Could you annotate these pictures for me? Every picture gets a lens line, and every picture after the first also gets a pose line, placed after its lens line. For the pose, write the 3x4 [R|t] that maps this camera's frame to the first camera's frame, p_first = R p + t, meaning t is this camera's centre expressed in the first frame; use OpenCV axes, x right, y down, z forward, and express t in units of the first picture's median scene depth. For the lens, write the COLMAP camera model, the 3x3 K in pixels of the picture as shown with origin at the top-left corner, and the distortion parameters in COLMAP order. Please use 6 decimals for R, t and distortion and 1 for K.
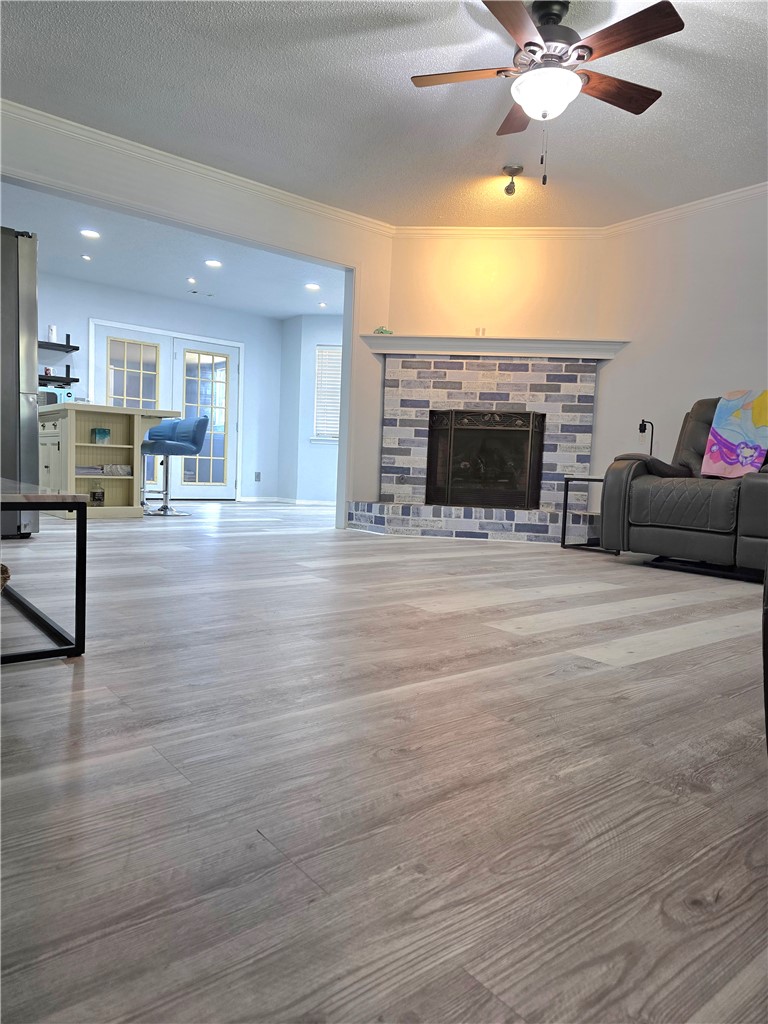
lens RADIAL K [[691.6, 0, 380.0], [0, 691.6, 513.8], [0, 0, 1]] dist [0.102311, -0.067396]
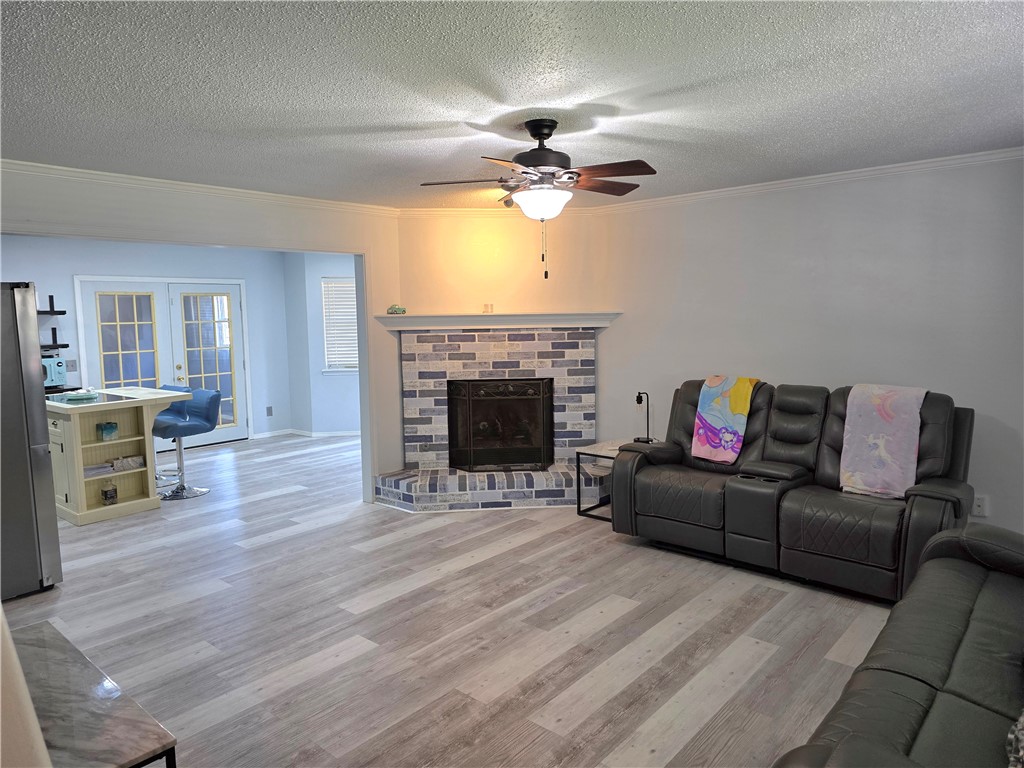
lens RADIAL K [[691.6, 0, 496.8], [0, 691.6, 378.3], [0, 0, 1]] dist [0.102311, -0.067396]
pose [[0.984649, -0.076971, 0.156658, -0.018136], [0.072290, 0.996756, 0.035376, -0.188141], [-0.158873, -0.023508, 0.987019, -0.049413]]
